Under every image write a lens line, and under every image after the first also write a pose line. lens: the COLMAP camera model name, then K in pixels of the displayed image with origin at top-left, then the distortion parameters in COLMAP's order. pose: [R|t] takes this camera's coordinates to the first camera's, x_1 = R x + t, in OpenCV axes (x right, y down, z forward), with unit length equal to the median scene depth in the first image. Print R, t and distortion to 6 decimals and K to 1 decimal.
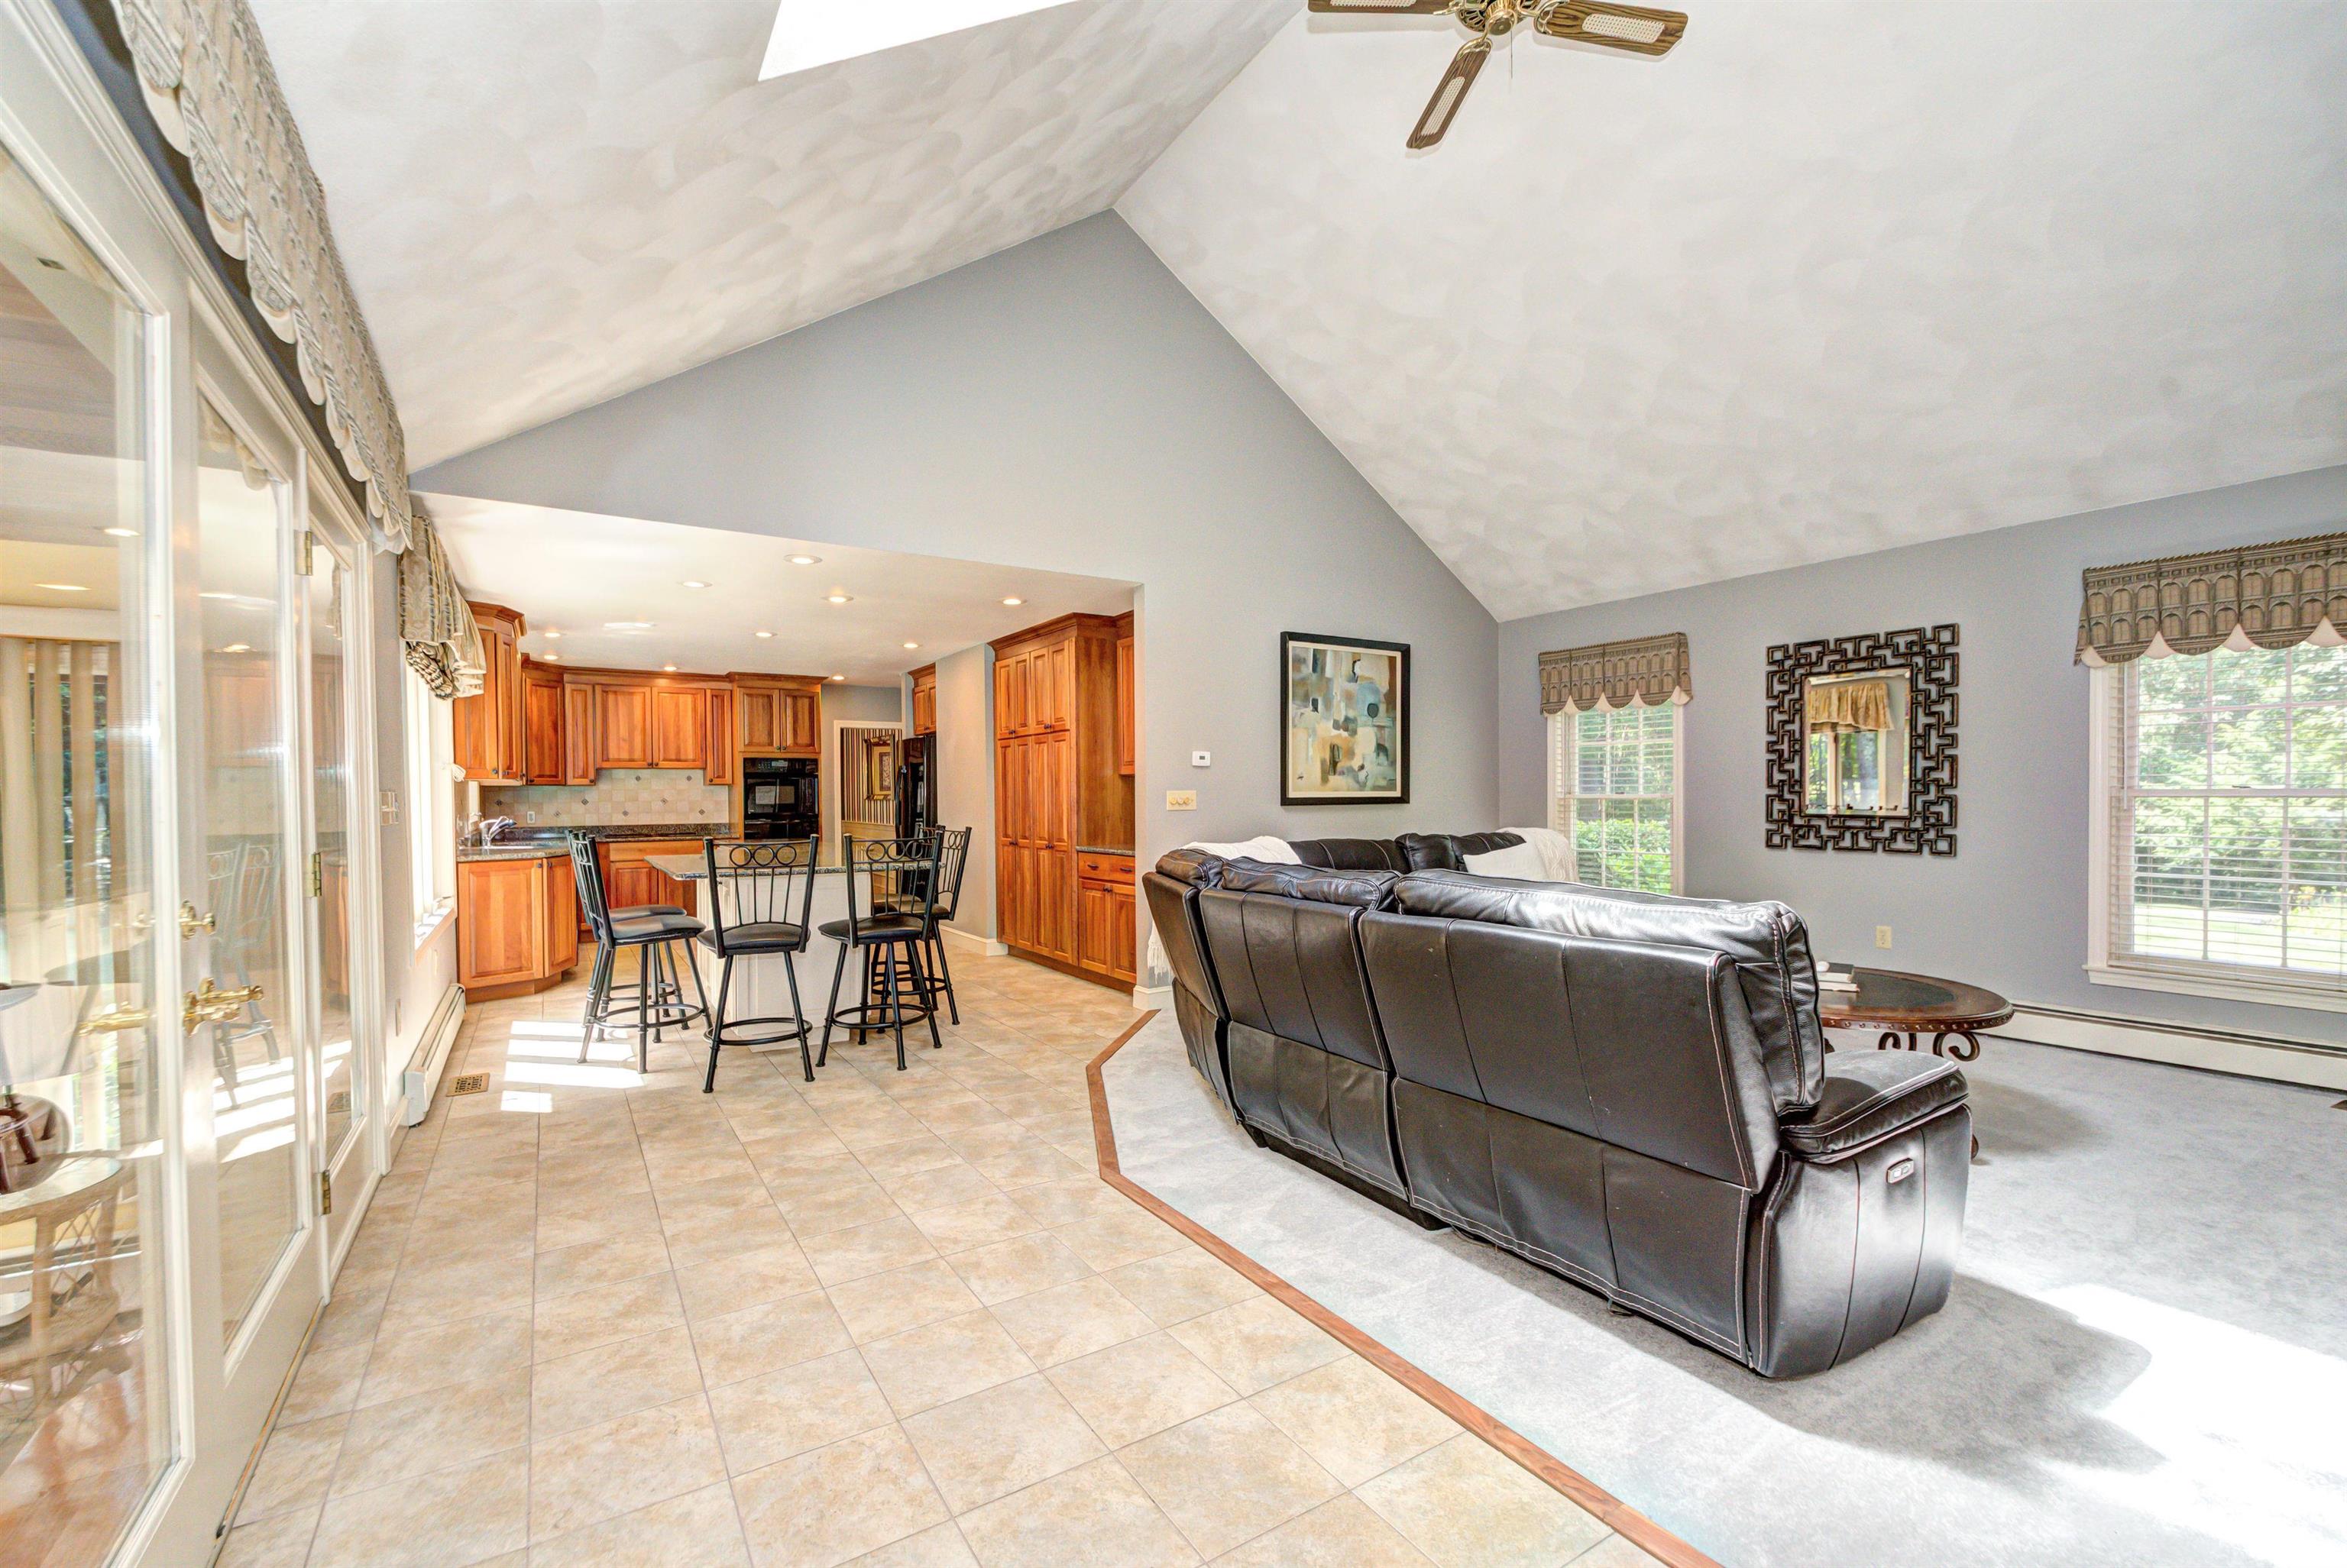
lens RADIAL K [[978.4, 0, 1169.3], [0, 978.4, 800.1], [0, 0, 1]] dist [-0.006741, -0.002203]
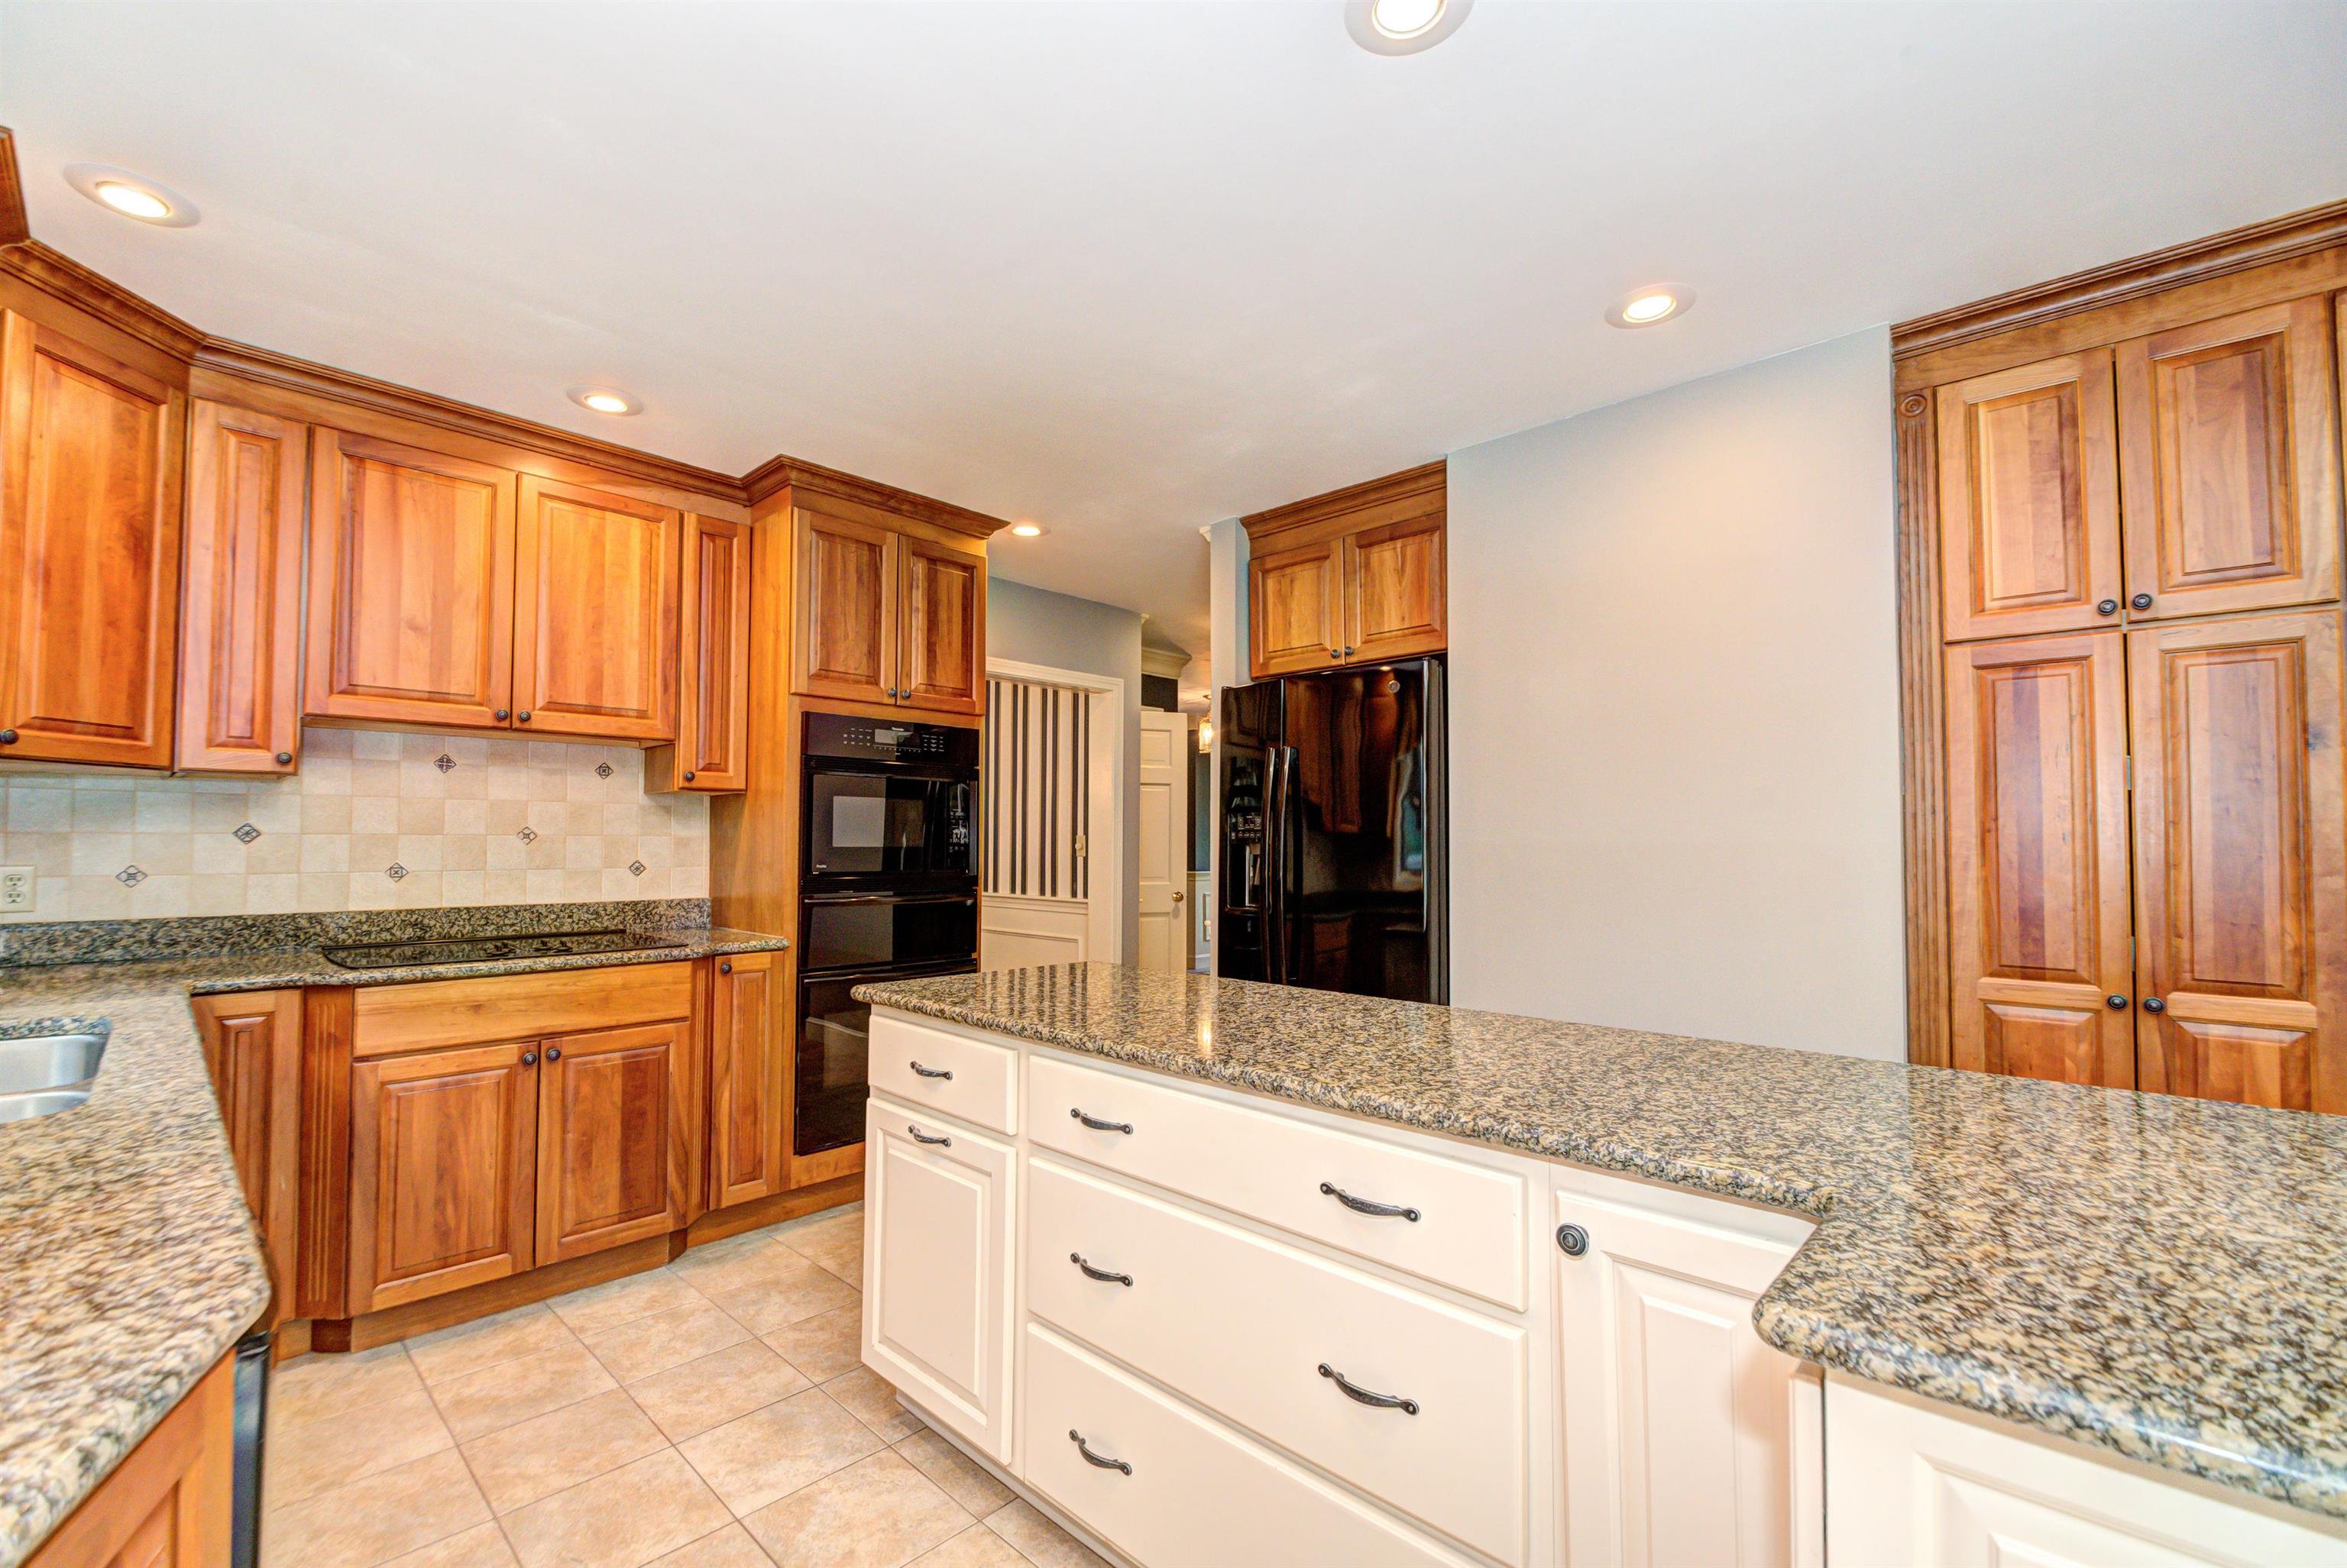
lens RADIAL K [[978.4, 0, 1177.4], [0, 978.4, 801.2], [0, 0, 1]] dist [-0.006741, -0.002203]
pose [[0.971137, 0.020587, 0.237633, -0.388430], [-0.008628, 0.998648, -0.051256, 0.004537], [-0.238367, 0.047726, 0.970002, 0.635421]]
